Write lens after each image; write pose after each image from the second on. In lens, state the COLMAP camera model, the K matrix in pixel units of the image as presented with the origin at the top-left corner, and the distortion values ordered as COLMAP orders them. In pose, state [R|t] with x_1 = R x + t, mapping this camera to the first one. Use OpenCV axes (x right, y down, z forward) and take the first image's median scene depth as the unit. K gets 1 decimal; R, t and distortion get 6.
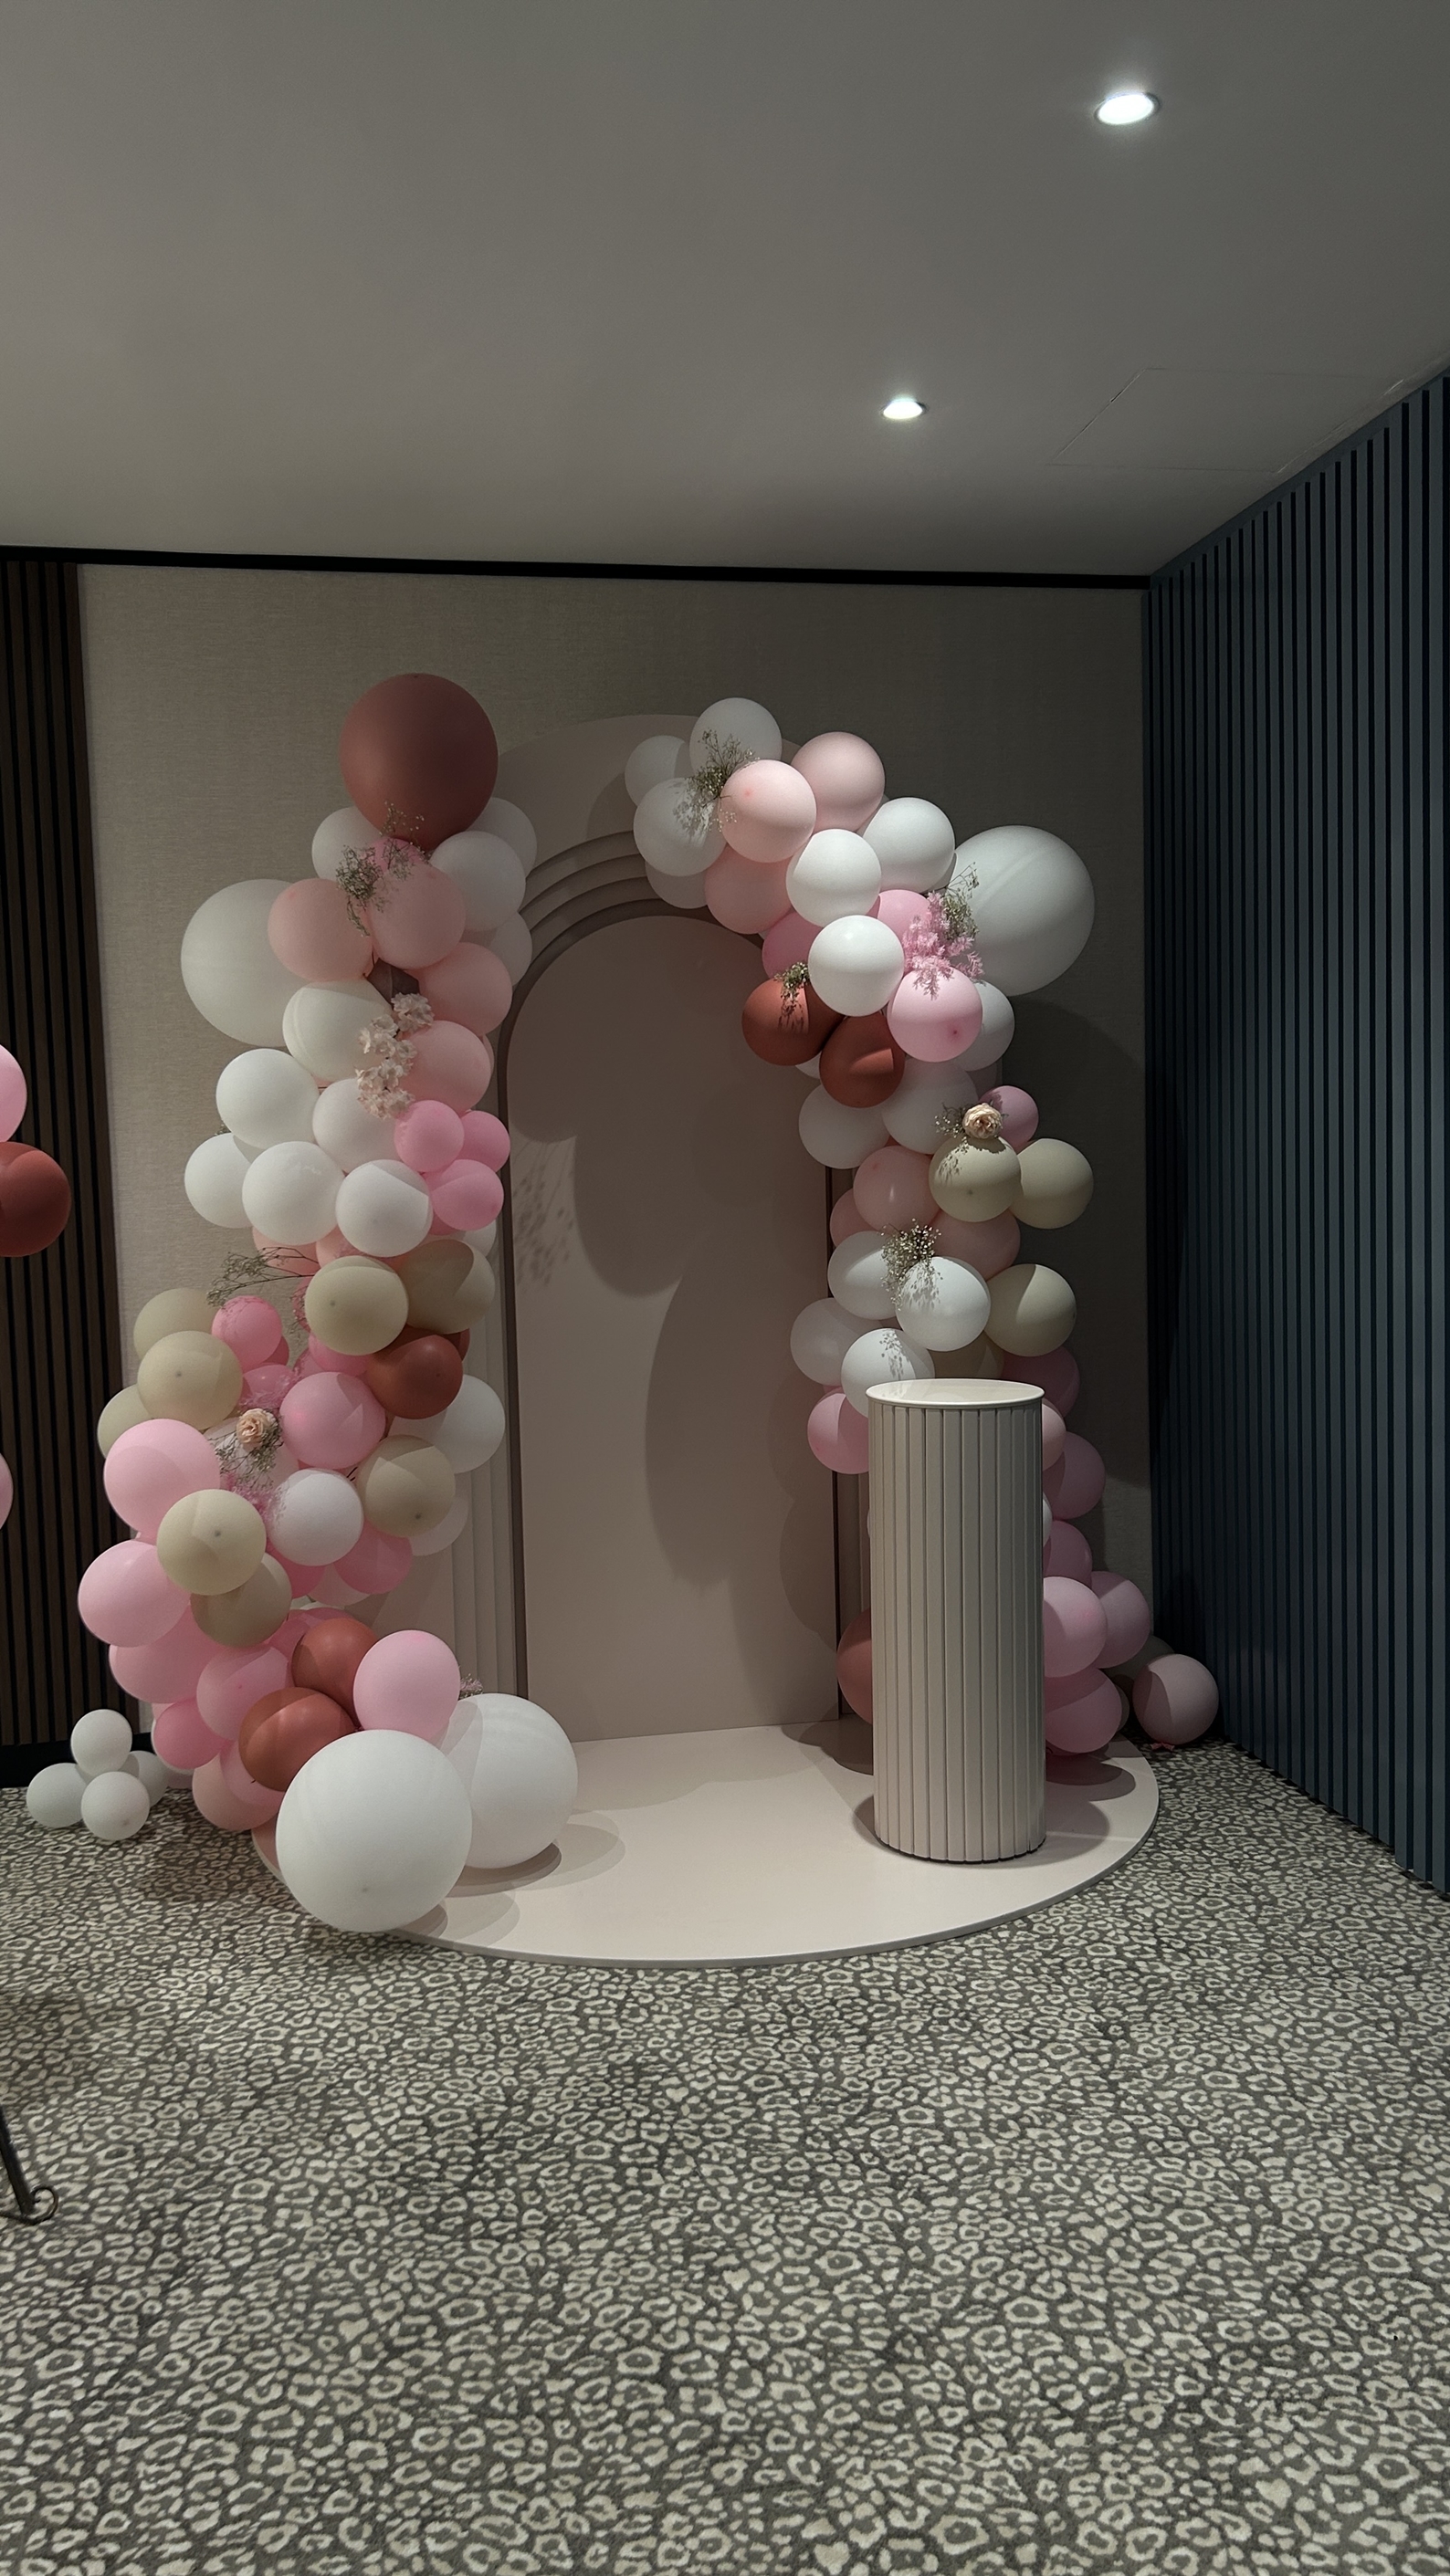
lens RADIAL K [[1962.5, 0, 729.0], [0, 1962.5, 1284.9], [0, 0, 1]] dist [0.022044, -0.018883]
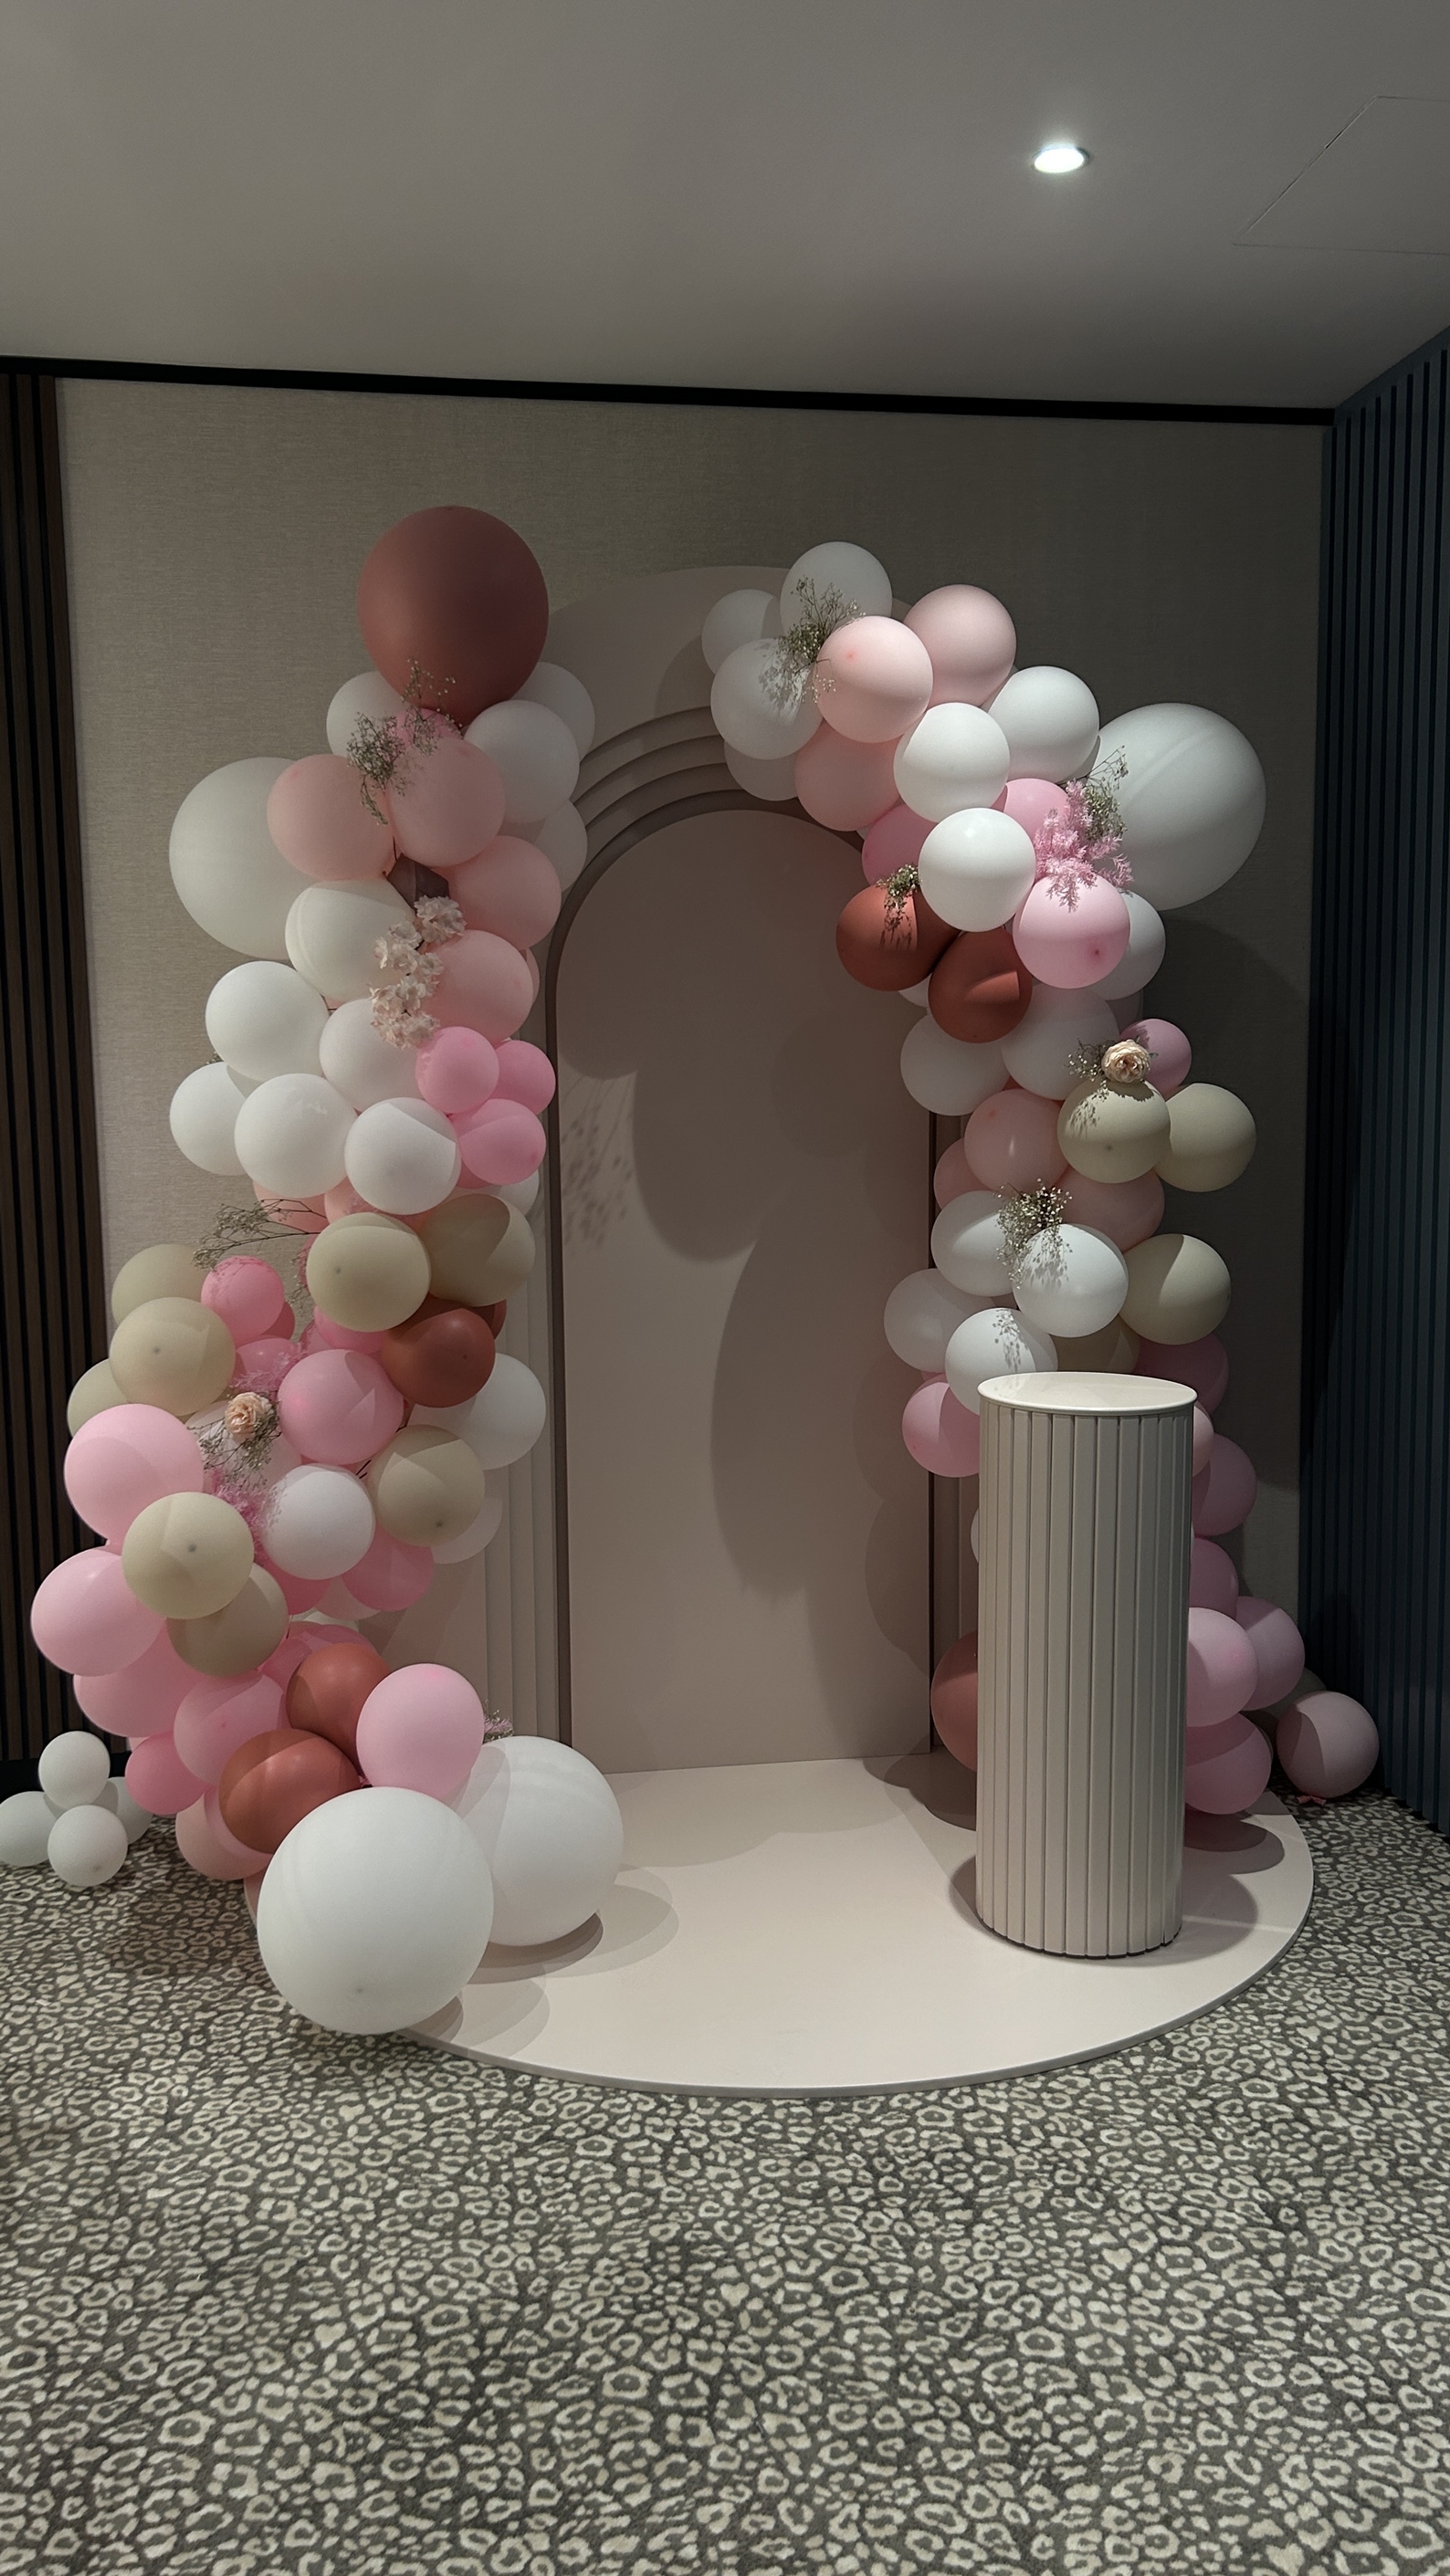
lens RADIAL K [[1962.5, 0, 732.3], [0, 1962.5, 1291.5], [0, 0, 1]] dist [0.022044, -0.018883]
pose [[0.999169, 0.019738, -0.035662, -0.005370], [-0.018318, 0.999043, 0.039721, -0.017833], [0.036412, -0.039035, 0.998574, 0.176617]]
